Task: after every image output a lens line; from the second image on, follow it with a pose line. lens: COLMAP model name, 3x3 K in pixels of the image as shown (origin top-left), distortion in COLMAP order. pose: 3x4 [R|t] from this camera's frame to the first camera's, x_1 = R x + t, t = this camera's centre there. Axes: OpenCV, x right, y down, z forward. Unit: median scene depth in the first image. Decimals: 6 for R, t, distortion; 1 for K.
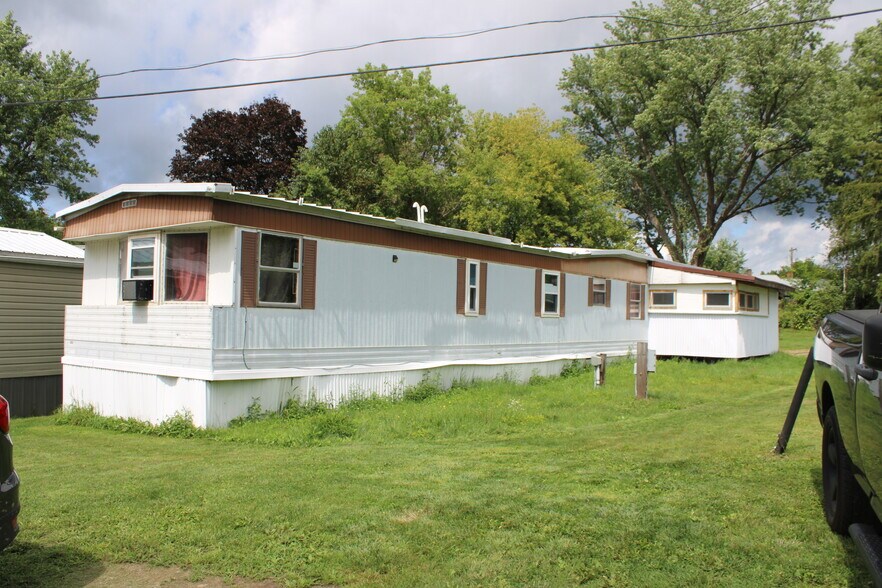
lens RADIAL K [[744.5, 0, 427.8], [0, 744.5, 303.2], [0, 0, 1]] dist [-0.168846, 0.160468]
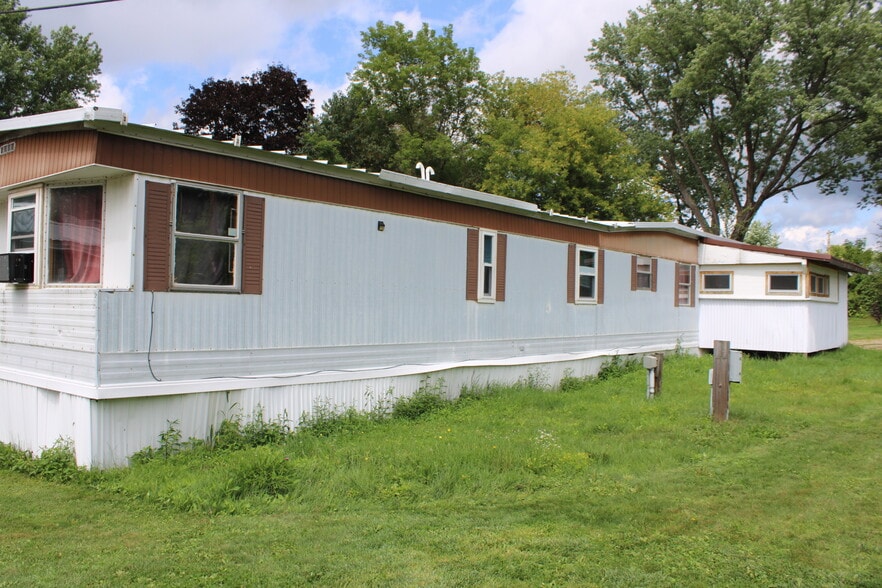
lens RADIAL K [[744.5, 0, 427.8], [0, 744.5, 303.2], [0, 0, 1]] dist [-0.168846, 0.160468]
pose [[0.999464, 0.000067, -0.032744, 0.017321], [0.000600, 0.999793, 0.020359, 0.001357], [0.032739, -0.020368, 0.999256, 0.169062]]
